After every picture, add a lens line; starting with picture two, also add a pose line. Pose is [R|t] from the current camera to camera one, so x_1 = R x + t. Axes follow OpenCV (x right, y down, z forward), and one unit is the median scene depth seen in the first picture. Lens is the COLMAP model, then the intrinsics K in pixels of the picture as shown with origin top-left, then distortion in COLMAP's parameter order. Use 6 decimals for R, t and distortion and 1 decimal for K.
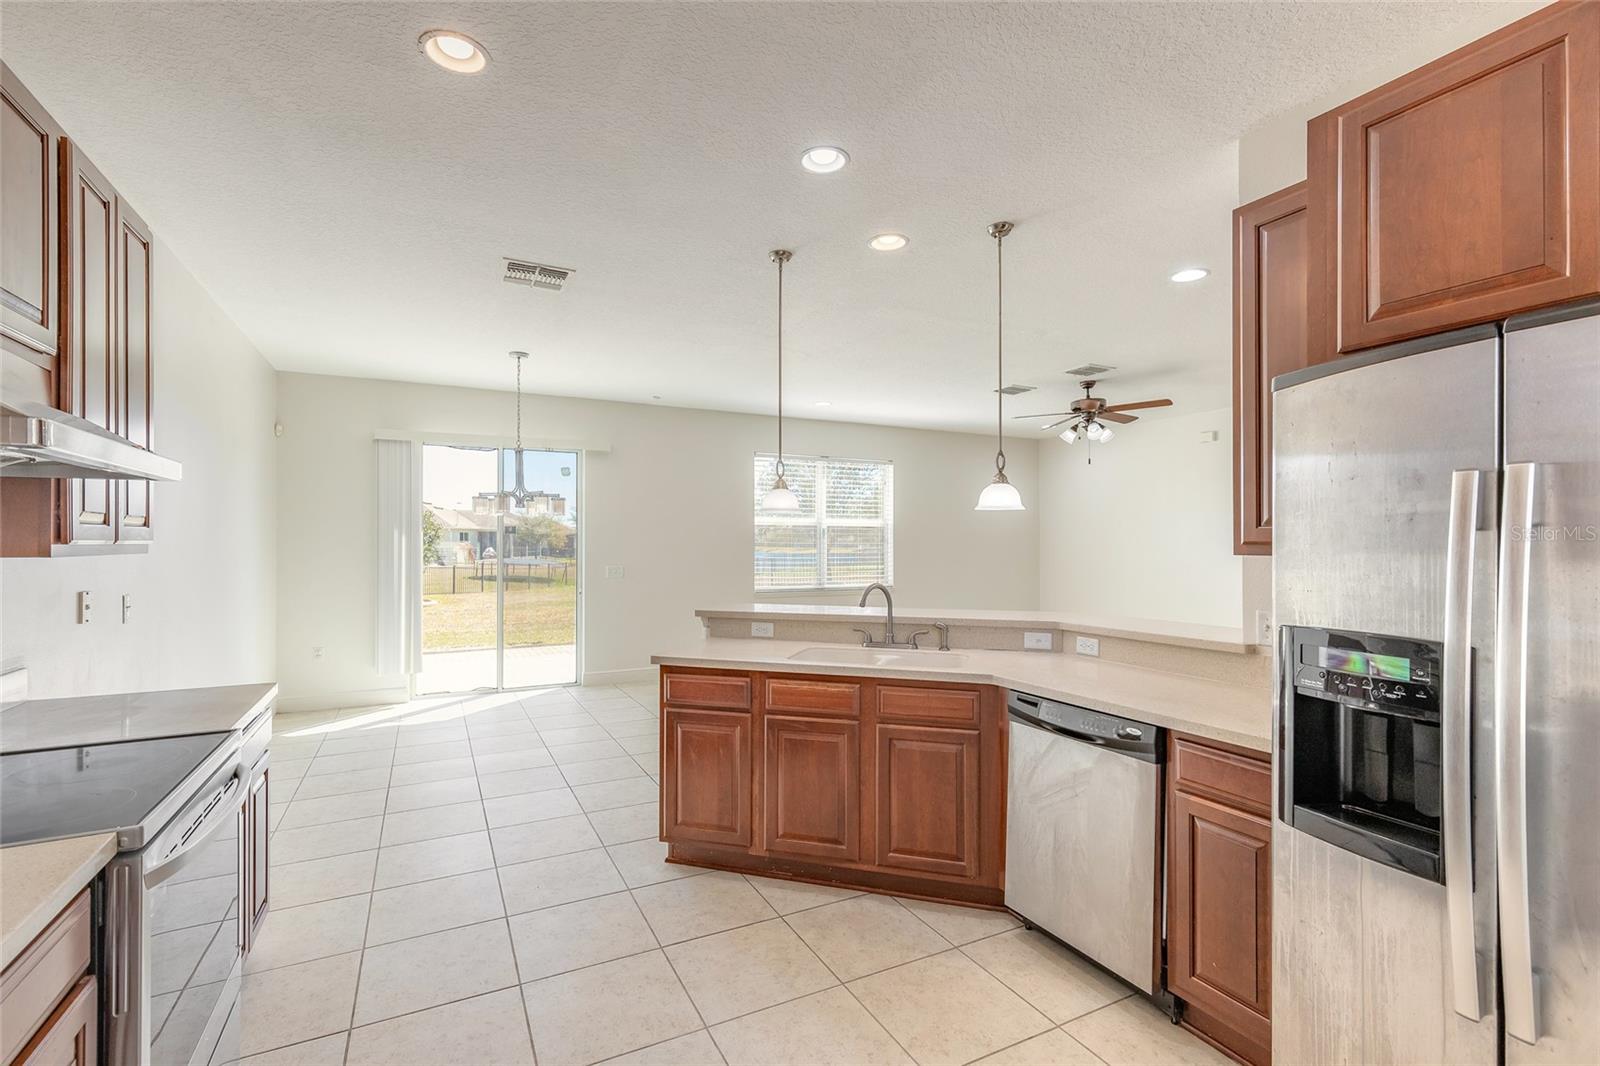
lens RADIAL K [[728.6, 0, 797.5], [0, 728.6, 538.3], [0, 0, 1]] dist [0.009303, -0.002302]
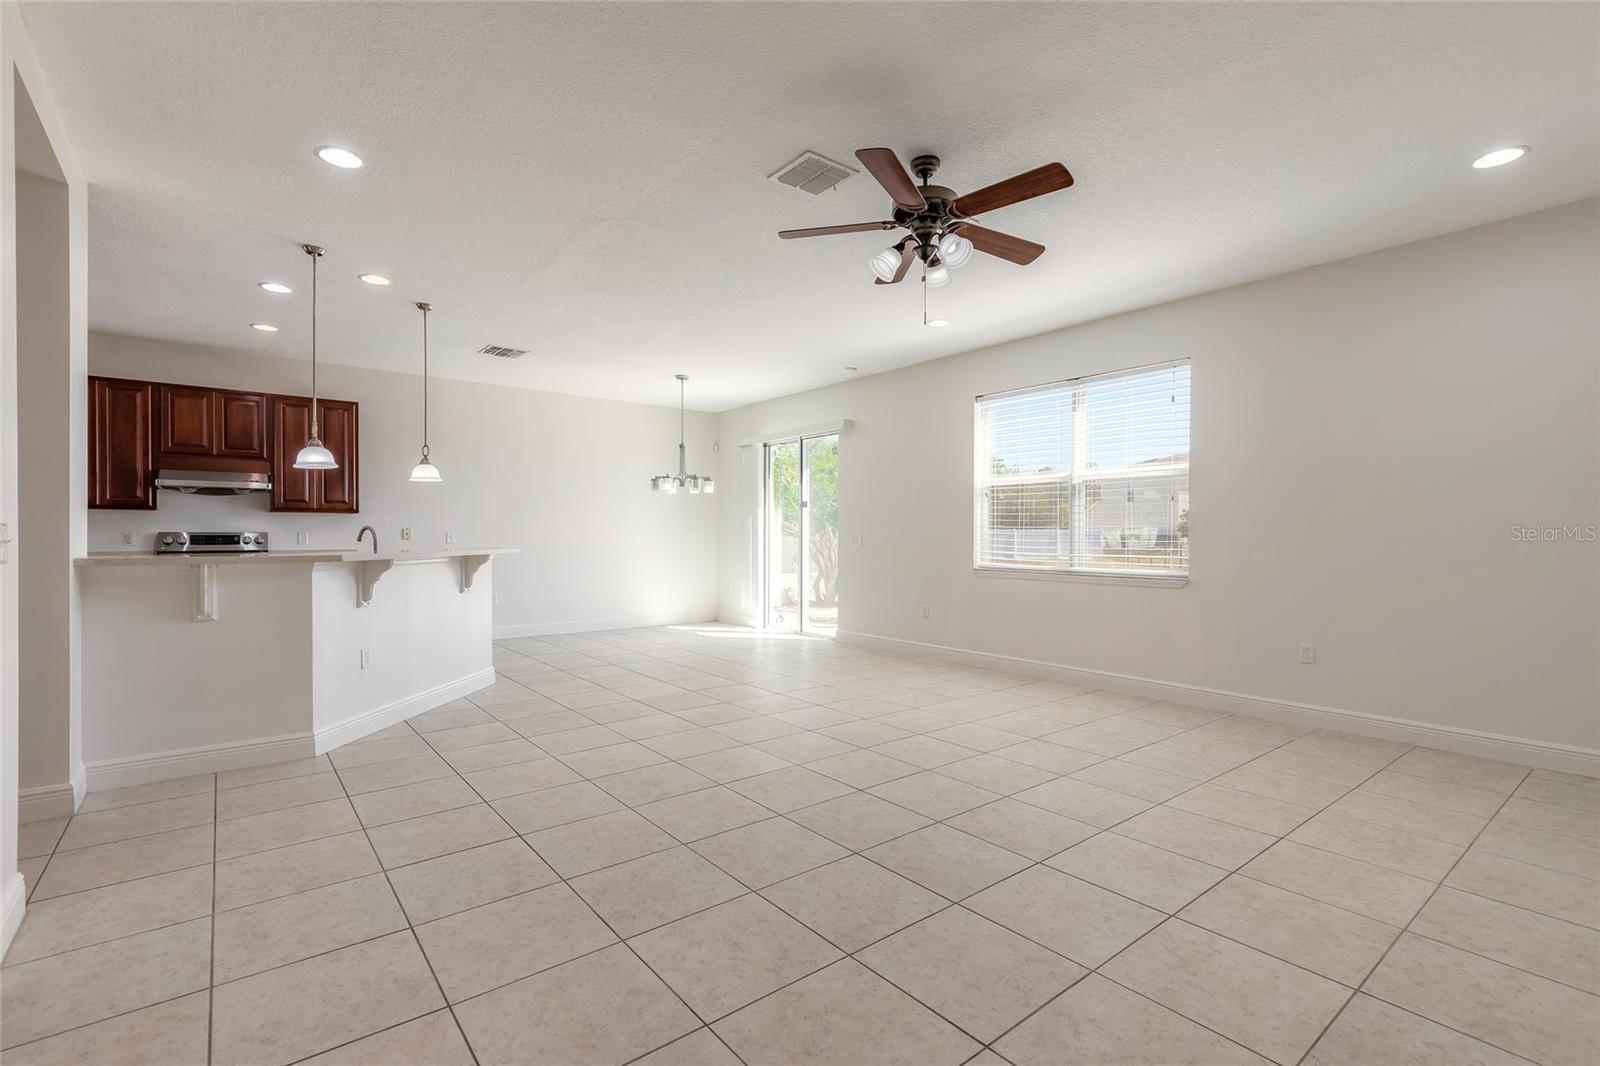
lens RADIAL K [[728.6, 0, 797.7], [0, 728.6, 541.1], [0, 0, 1]] dist [0.009303, -0.002302]
pose [[0.187544, 0.006802, -0.982233, 0.798125], [0.003910, 0.999963, 0.007671, 0.040333], [0.982249, -0.005279, 0.187510, 0.739363]]
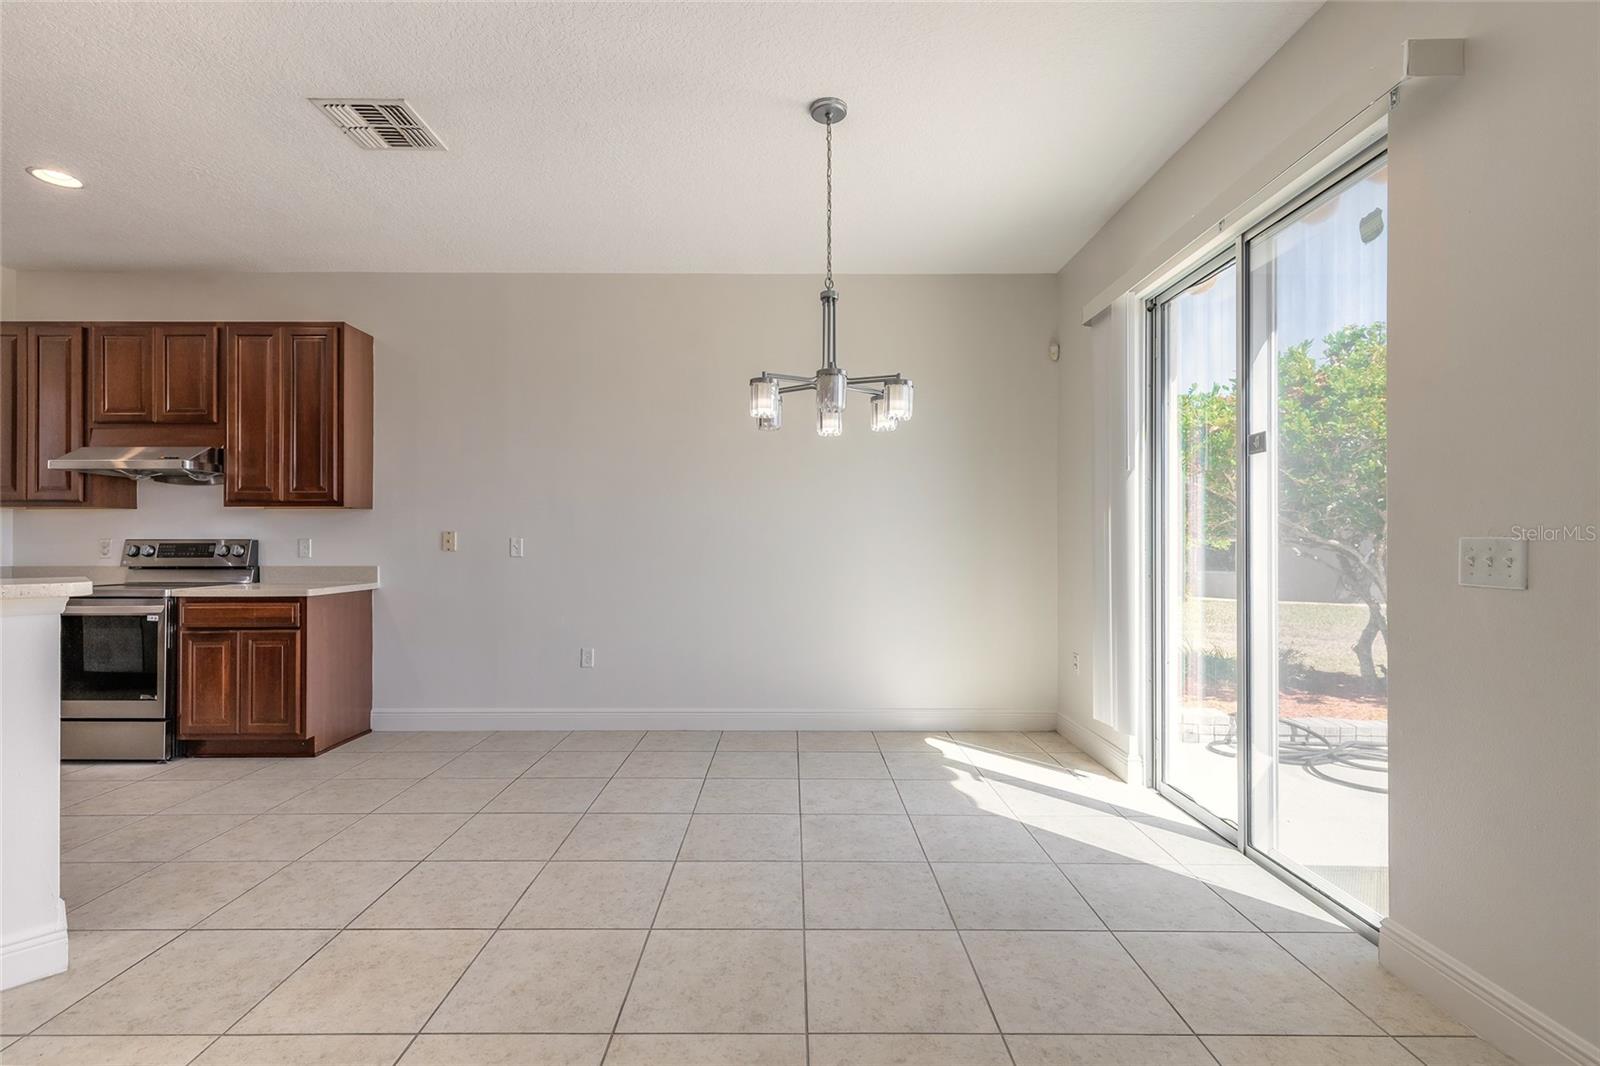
lens RADIAL K [[728.6, 0, 785.5], [0, 728.6, 536.3], [0, 0, 1]] dist [0.009303, -0.002302]
pose [[-0.467752, -0.005882, -0.883840, 0.059834], [0.004496, 0.999949, -0.009034, 0.038977], [0.883849, -0.008199, -0.467701, 0.938702]]
